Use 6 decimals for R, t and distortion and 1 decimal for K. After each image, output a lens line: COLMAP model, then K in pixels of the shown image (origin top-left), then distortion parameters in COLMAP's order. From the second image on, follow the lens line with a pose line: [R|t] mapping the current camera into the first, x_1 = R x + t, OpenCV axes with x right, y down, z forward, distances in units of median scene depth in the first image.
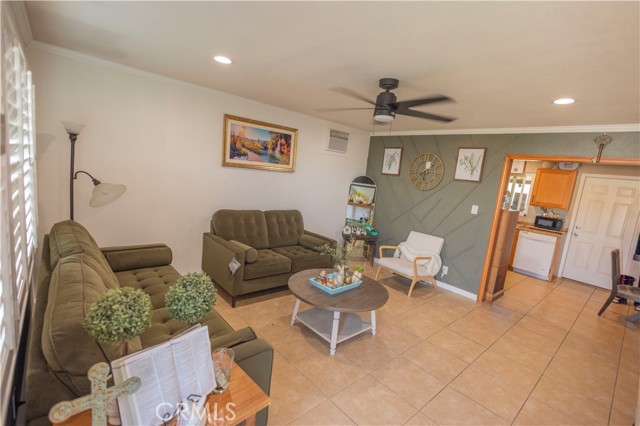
lens RADIAL K [[292.7, 0, 320.0], [0, 292.7, 213.0], [0, 0, 1]] dist [0.000427, 0.000107]
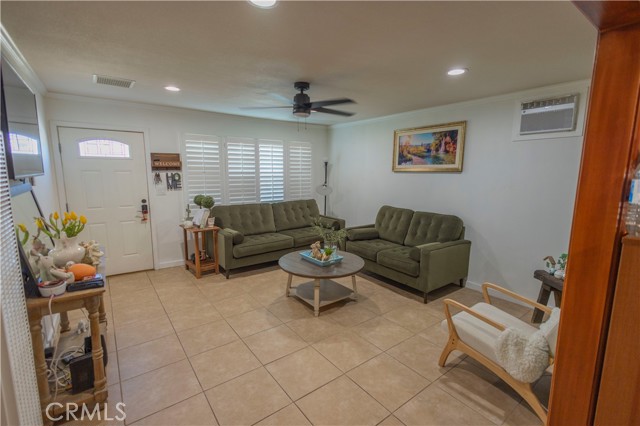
lens RADIAL K [[292.7, 0, 320.0], [0, 292.7, 213.0], [0, 0, 1]] dist [0.000427, 0.000107]
pose [[-0.084476, 0.037148, -0.995733, 0.859038], [-0.162860, 0.985352, 0.050578, 0.001744], [0.983026, 0.166437, -0.077188, 0.740877]]
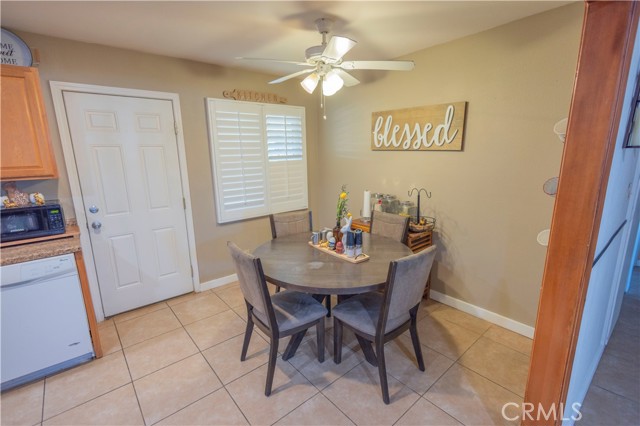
lens RADIAL K [[292.7, 0, 320.0], [0, 292.7, 213.0], [0, 0, 1]] dist [0.000427, 0.000107]
pose [[0.015402, -0.312967, 0.949639, 0.619800], [0.160173, 0.938259, 0.306619, -0.038003], [-0.986969, 0.147384, 0.064580, 0.853313]]
